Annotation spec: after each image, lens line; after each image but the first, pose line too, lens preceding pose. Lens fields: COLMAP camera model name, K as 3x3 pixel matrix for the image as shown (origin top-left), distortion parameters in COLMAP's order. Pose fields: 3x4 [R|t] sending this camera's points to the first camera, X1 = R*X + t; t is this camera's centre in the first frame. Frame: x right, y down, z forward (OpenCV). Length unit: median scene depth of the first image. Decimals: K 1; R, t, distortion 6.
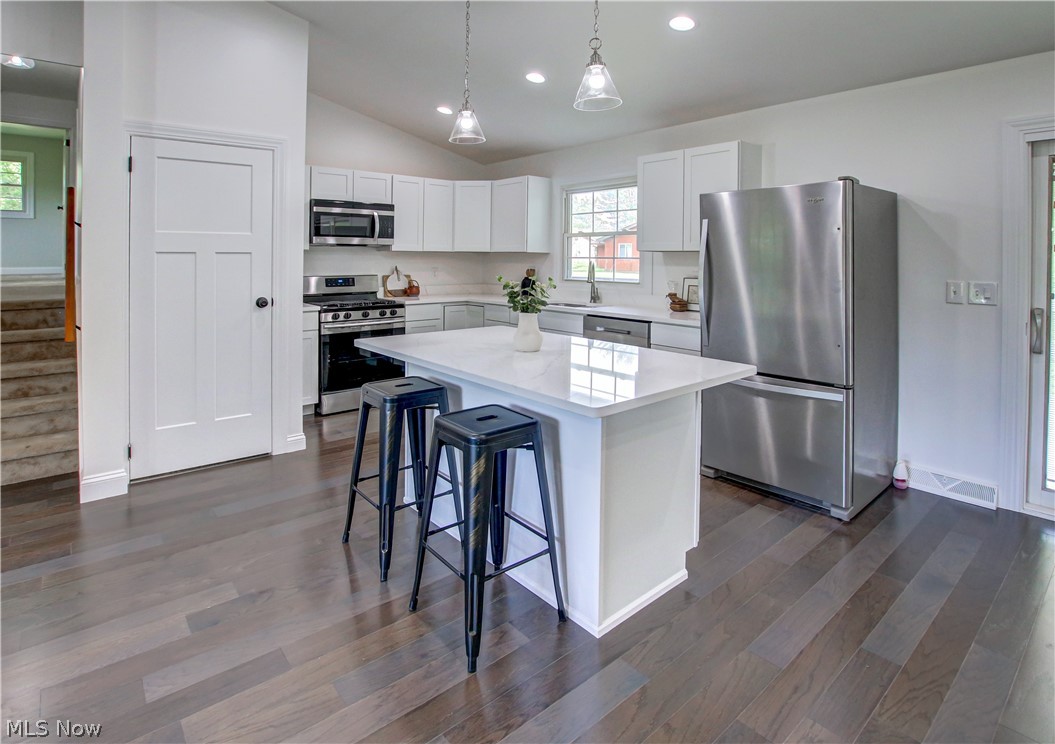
lens RADIAL K [[556.8, 0, 535.7], [0, 556.8, 255.2], [0, 0, 1]] dist [-0.026672, -0.003676]
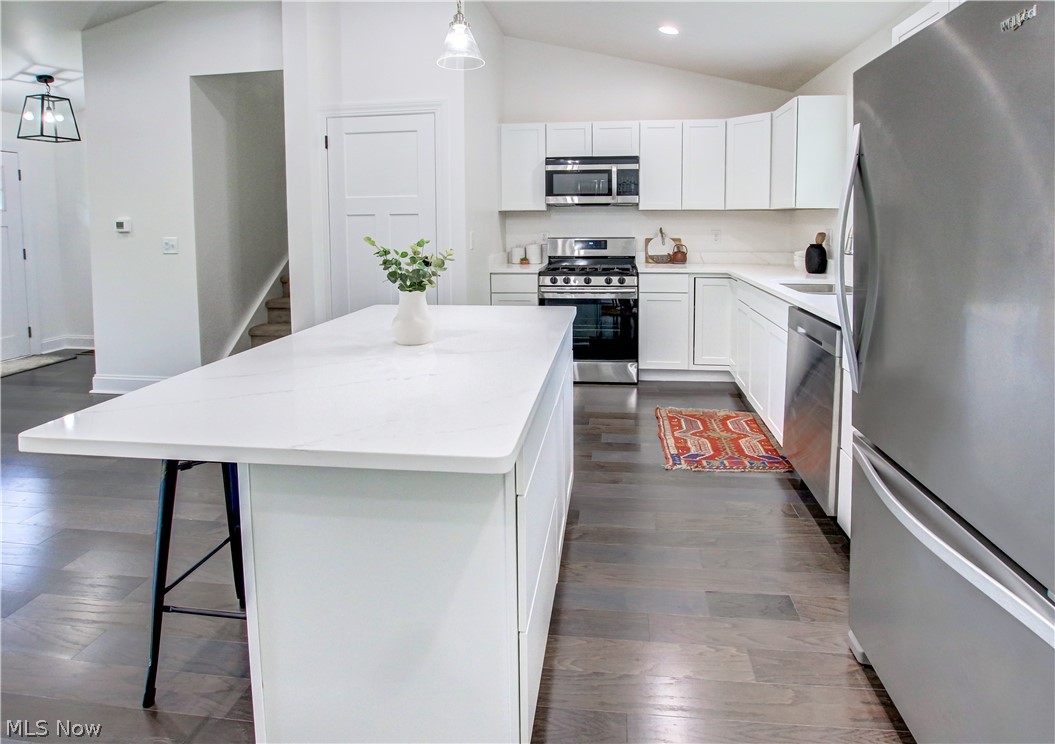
lens RADIAL K [[556.8, 0, 562.2], [0, 556.8, 254.1], [0, 0, 1]] dist [-0.026672, -0.003676]
pose [[0.667412, 0.035665, -0.743834, 0.314569], [0.012306, 0.998188, 0.058902, 0.008650], [0.744587, -0.048465, 0.665764, 0.336686]]
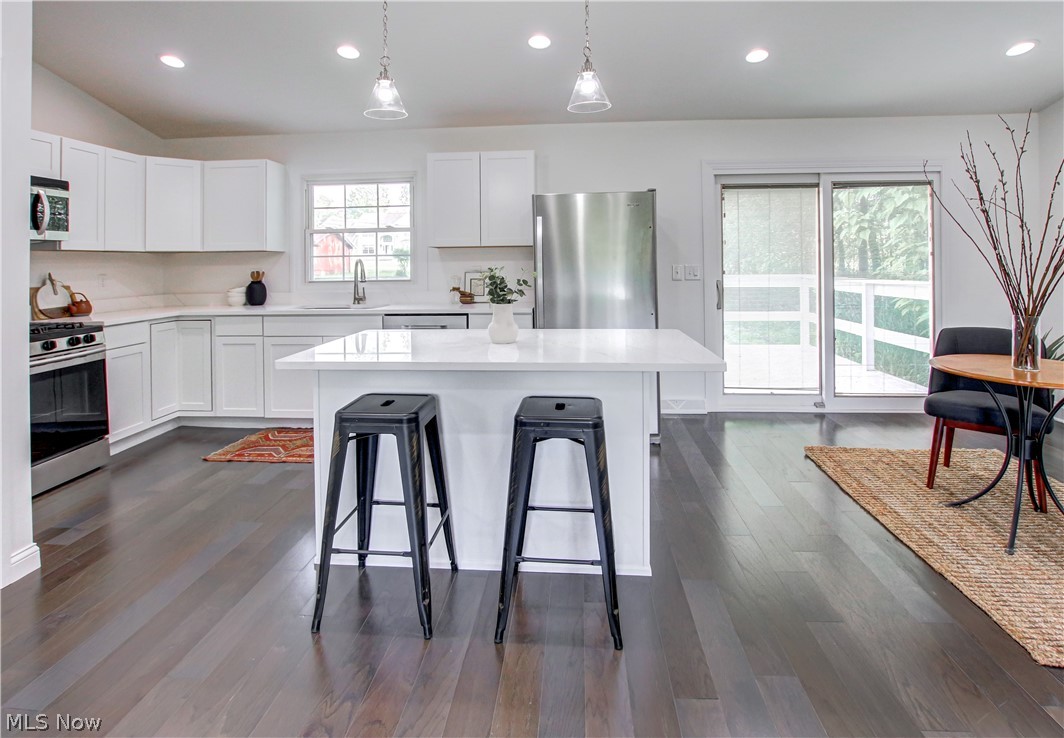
lens RADIAL K [[550.2, 0, 539.8], [0, 550.2, 253.3], [0, 0, 1]] dist [-0.027310, -0.001631]
pose [[0.706637, -0.008723, 0.707522, -0.317306], [0.016587, 0.999853, -0.004239, 0.009349], [-0.707382, 0.014731, 0.706678, 0.130209]]
